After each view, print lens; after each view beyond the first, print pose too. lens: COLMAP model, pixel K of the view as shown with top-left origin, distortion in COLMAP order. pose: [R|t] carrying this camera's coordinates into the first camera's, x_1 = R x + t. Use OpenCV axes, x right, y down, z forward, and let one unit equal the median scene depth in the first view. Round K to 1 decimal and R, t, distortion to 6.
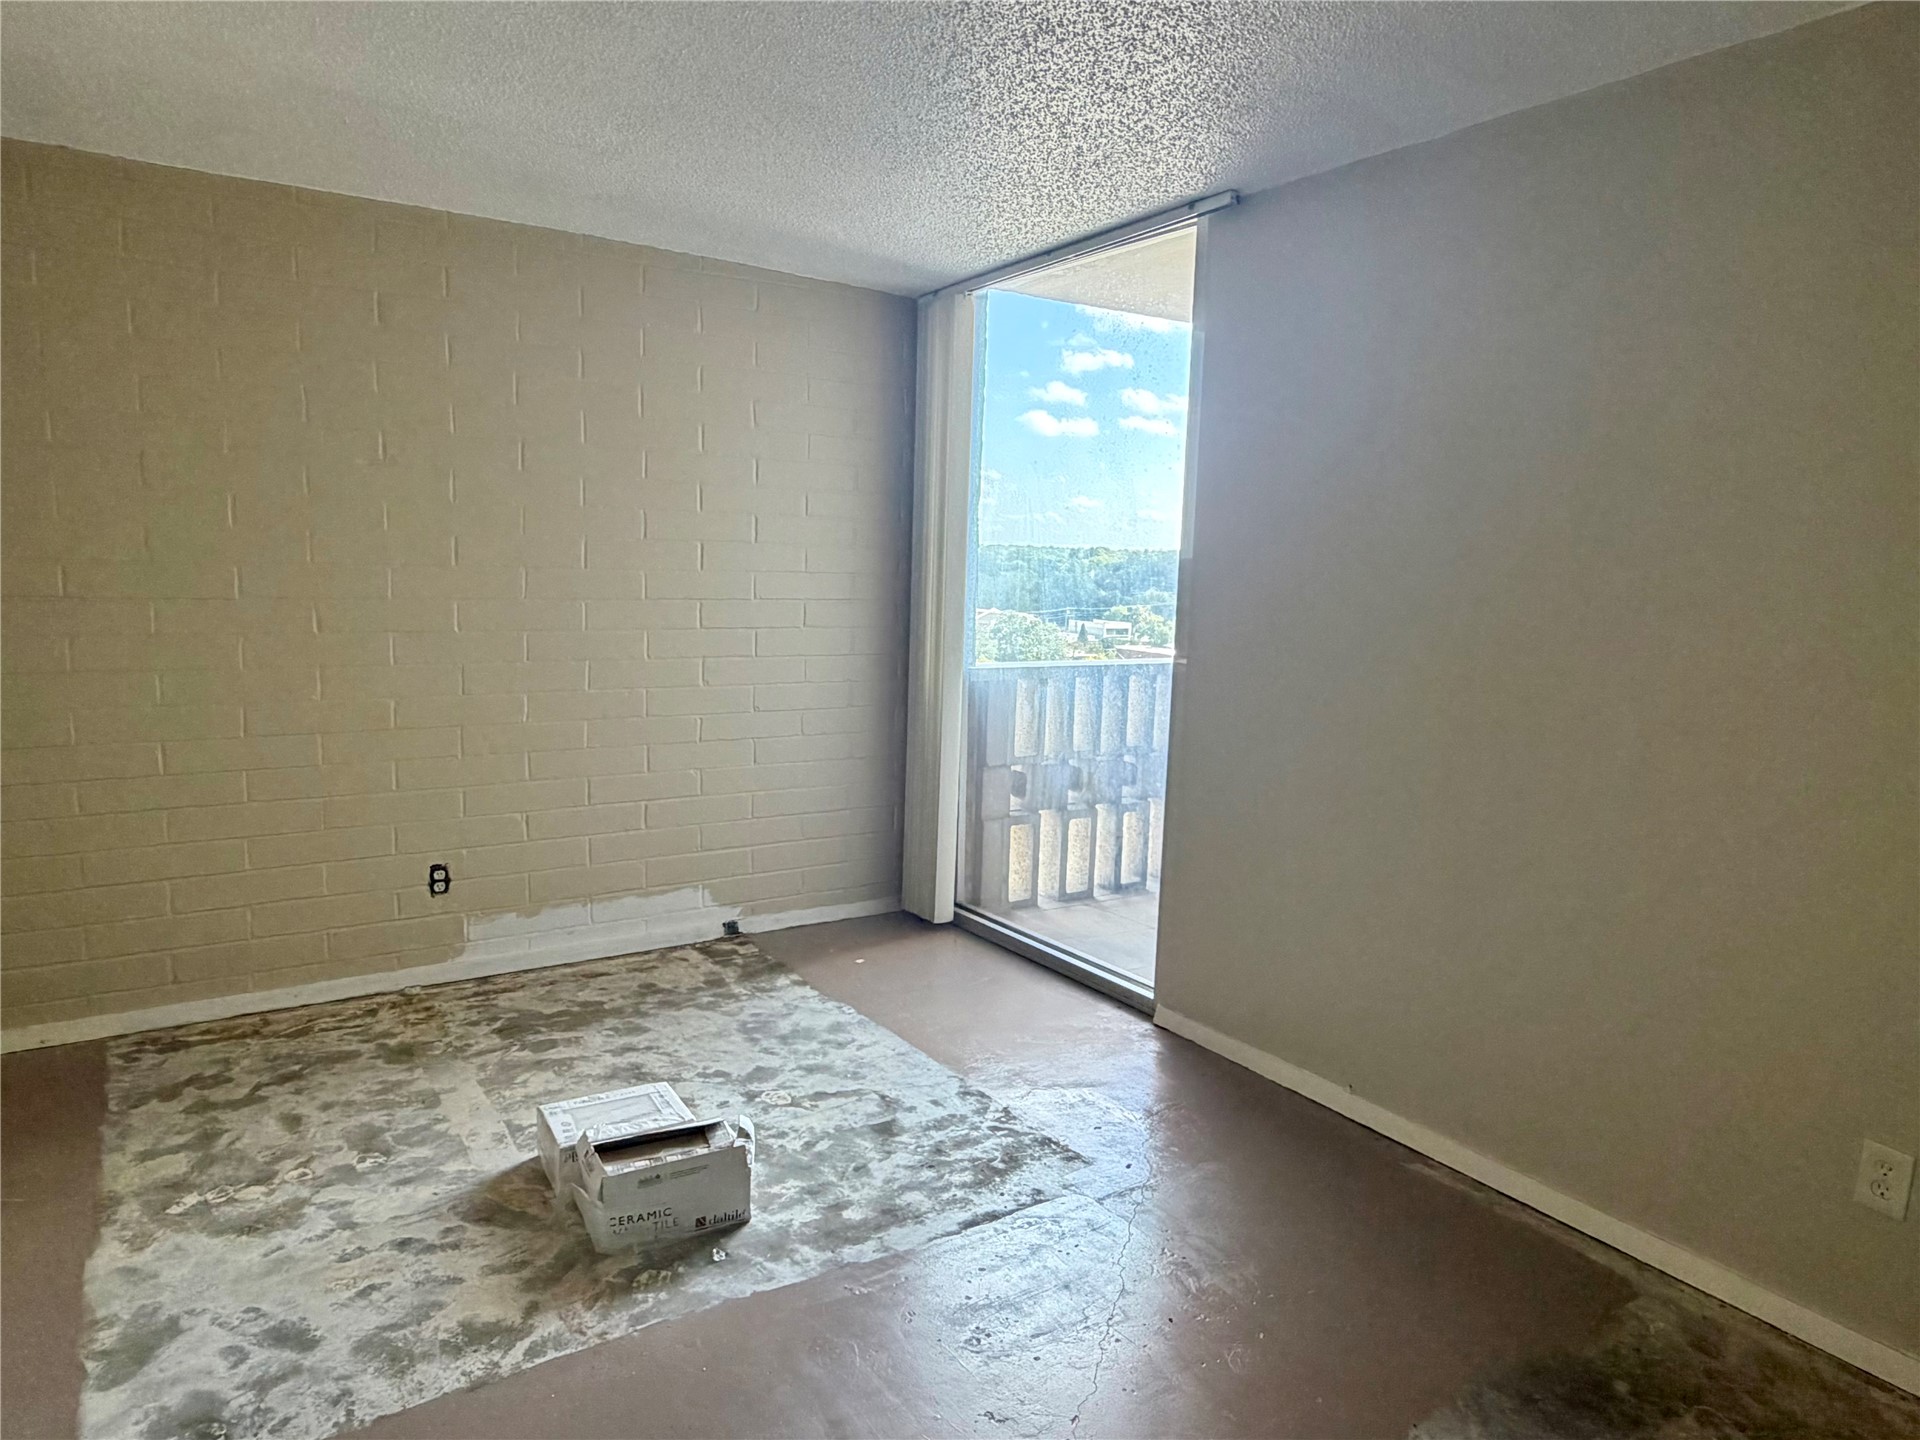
lens RADIAL K [[1222.9, 0, 952.6], [0, 1222.9, 722.3], [0, 0, 1]] dist [-0.000897, 0.002902]
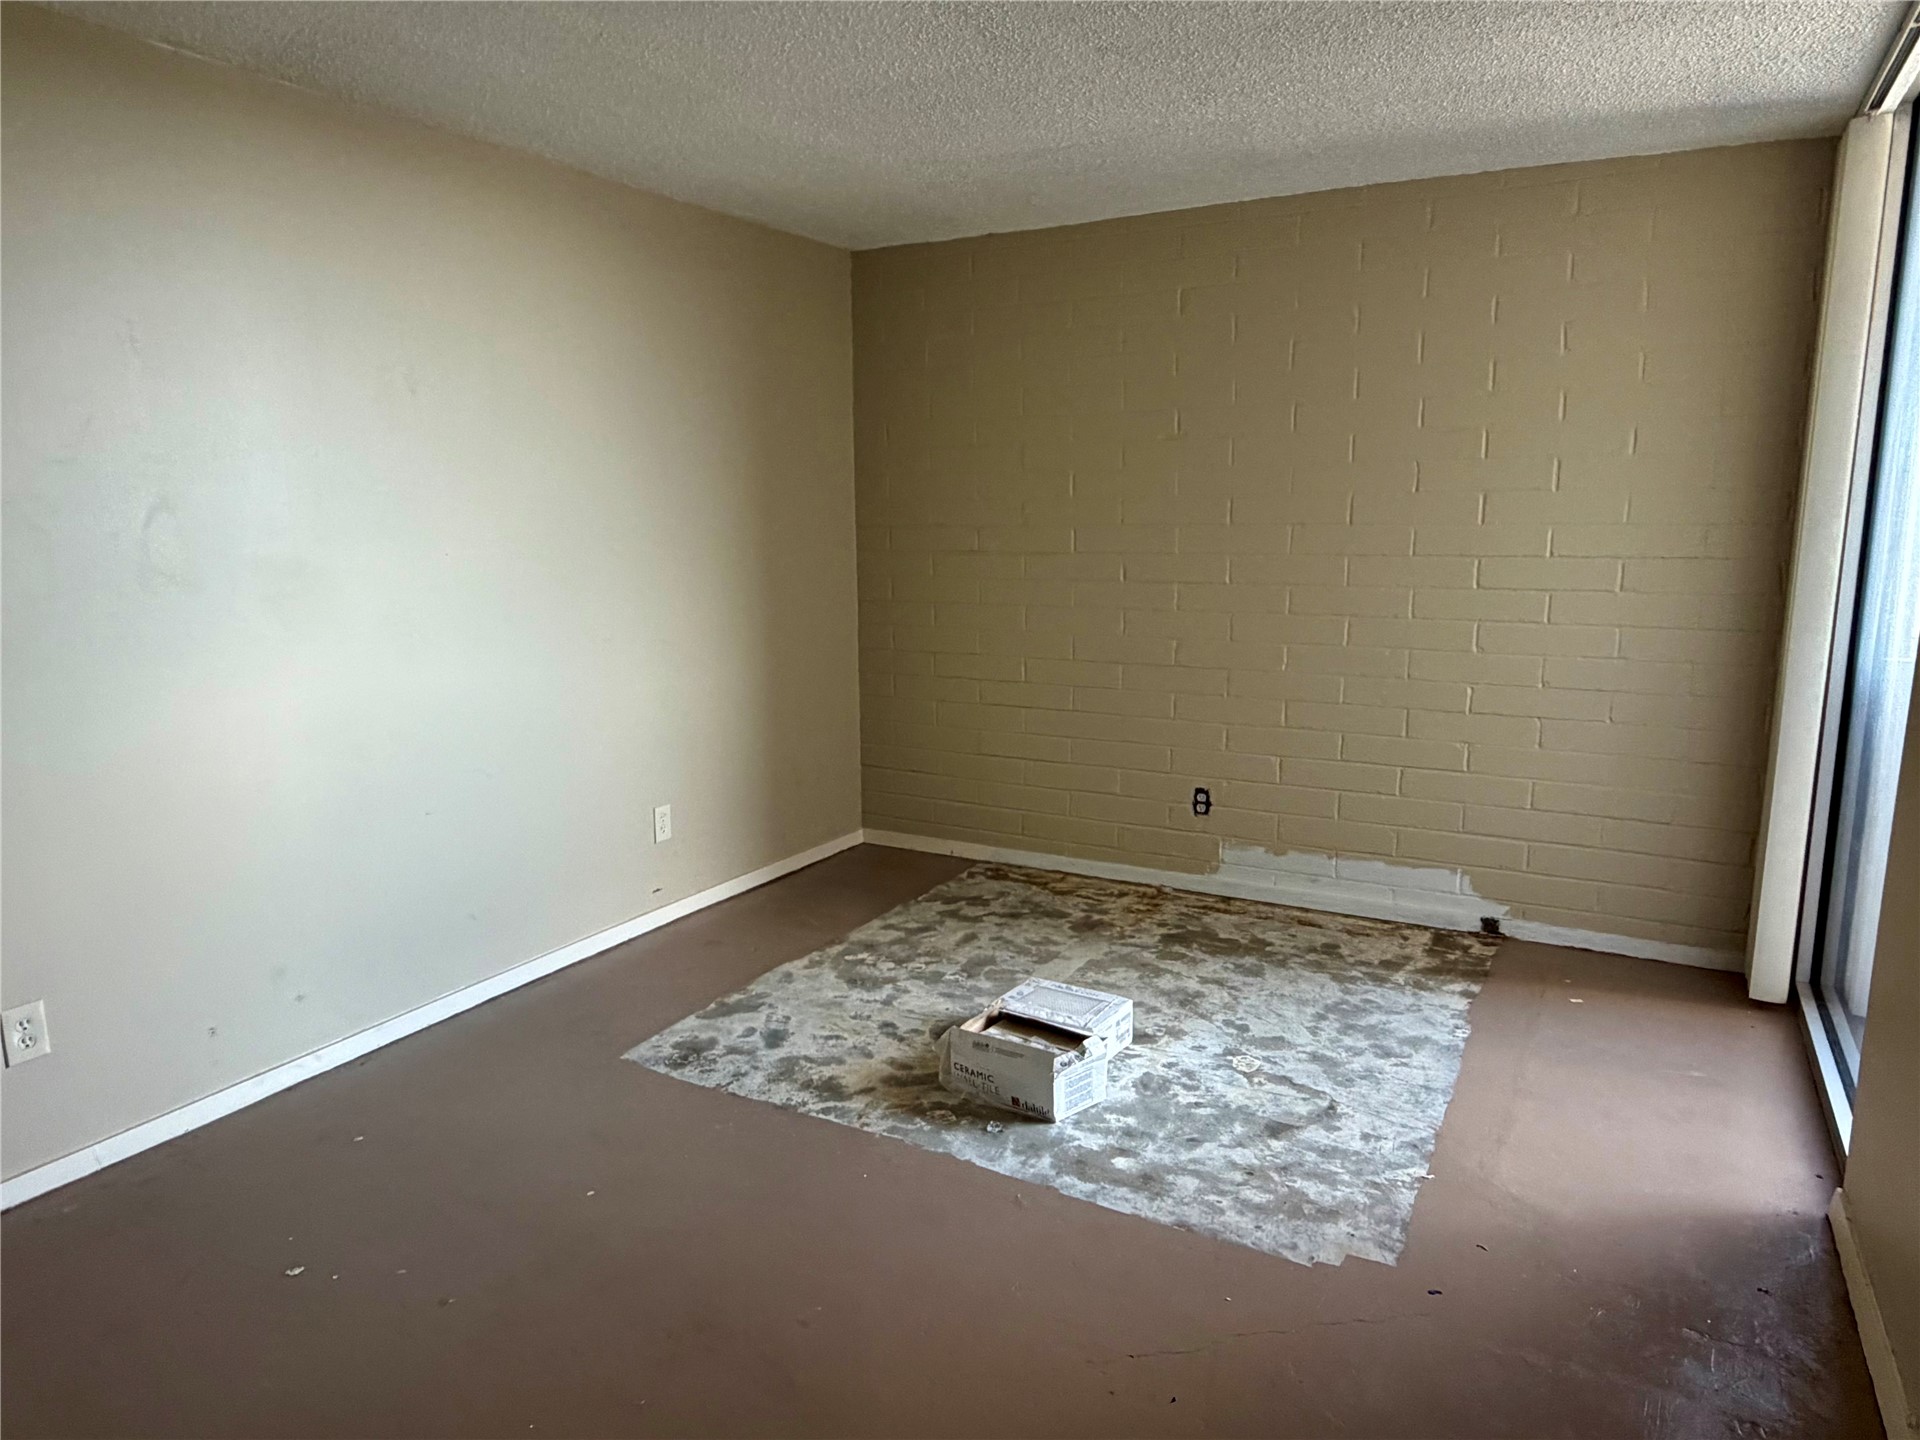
lens RADIAL K [[1222.9, 0, 951.7], [0, 1222.9, 720.6], [0, 0, 1]] dist [-0.000897, 0.002902]
pose [[0.455282, 0.122328, -0.881904, 0.539351], [-0.097854, 0.991391, 0.086998, -0.025998], [0.884954, 0.046689, 0.463332, 0.300976]]
